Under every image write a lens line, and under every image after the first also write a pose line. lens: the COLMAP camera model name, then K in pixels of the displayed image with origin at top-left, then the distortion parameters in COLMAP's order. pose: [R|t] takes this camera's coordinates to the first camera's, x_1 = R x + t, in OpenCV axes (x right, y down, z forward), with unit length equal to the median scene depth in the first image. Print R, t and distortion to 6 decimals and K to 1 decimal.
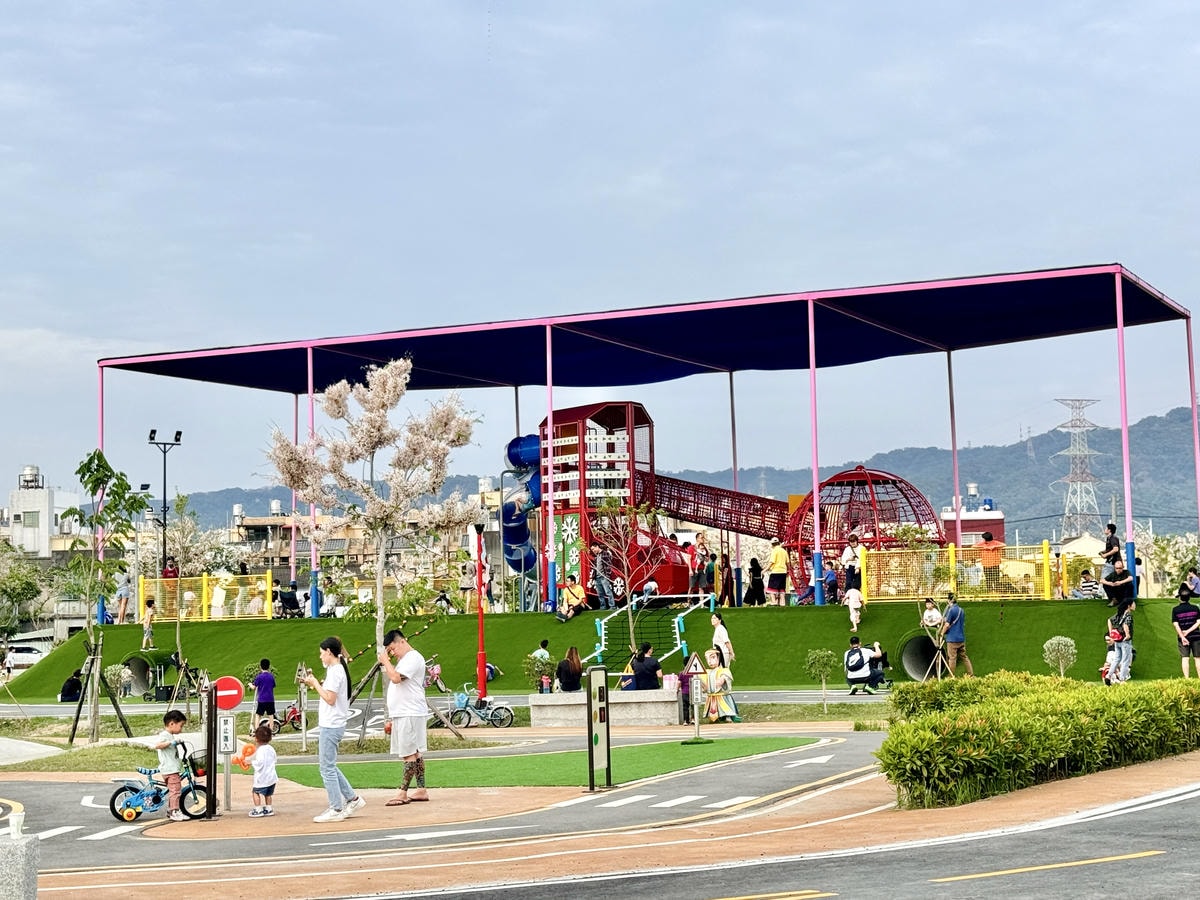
lens RADIAL K [[2089.0, 0, 594.8], [0, 2089.0, 451.9], [0, 0, 1]] dist [0.106921, 0.000000]
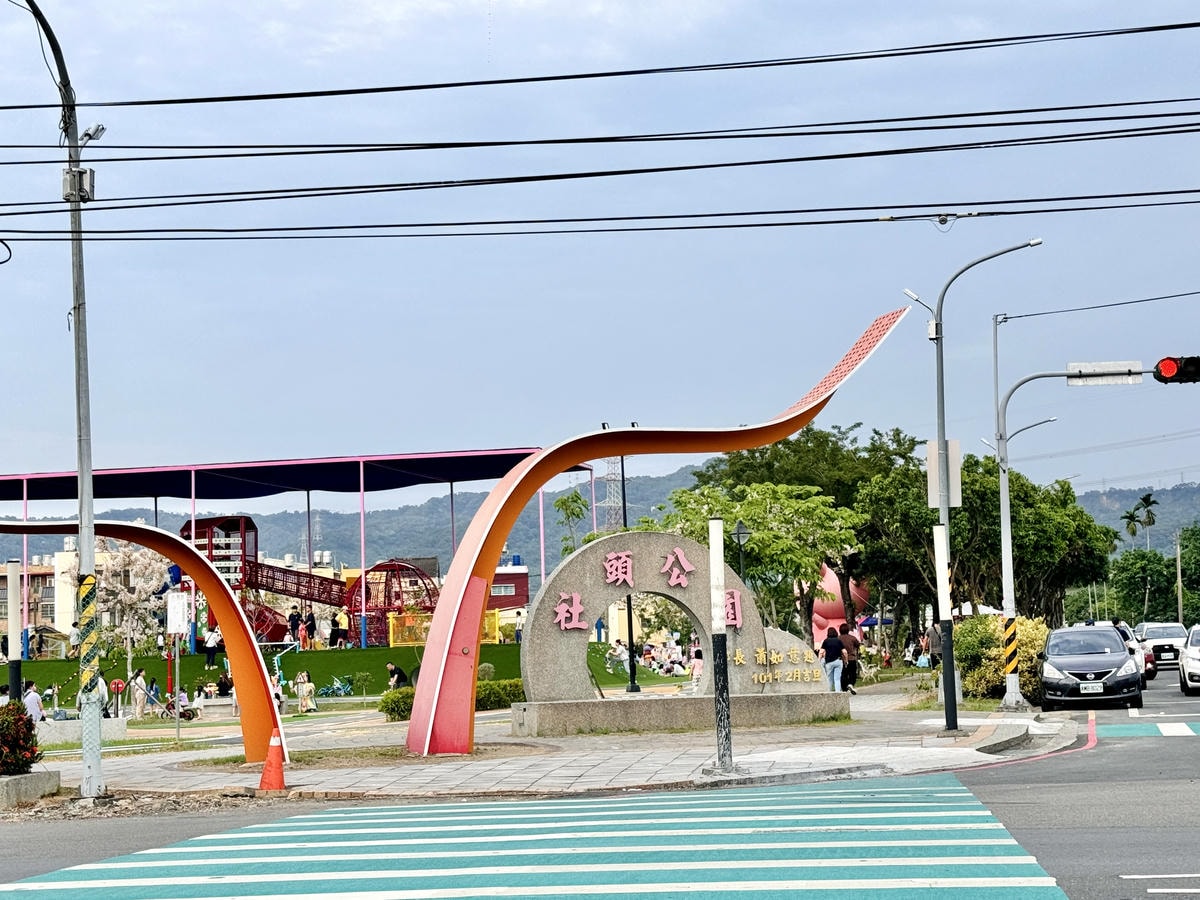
lens RADIAL K [[2089.0, 0, 595.8], [0, 2089.0, 444.5], [0, 0, 1]] dist [0.106921, 0.000000]
pose [[0.977540, 0.014411, 0.210257, -0.054371], [-0.009372, 0.999645, -0.024942, -0.040942], [-0.210542, 0.022411, 0.977328, -0.560950]]
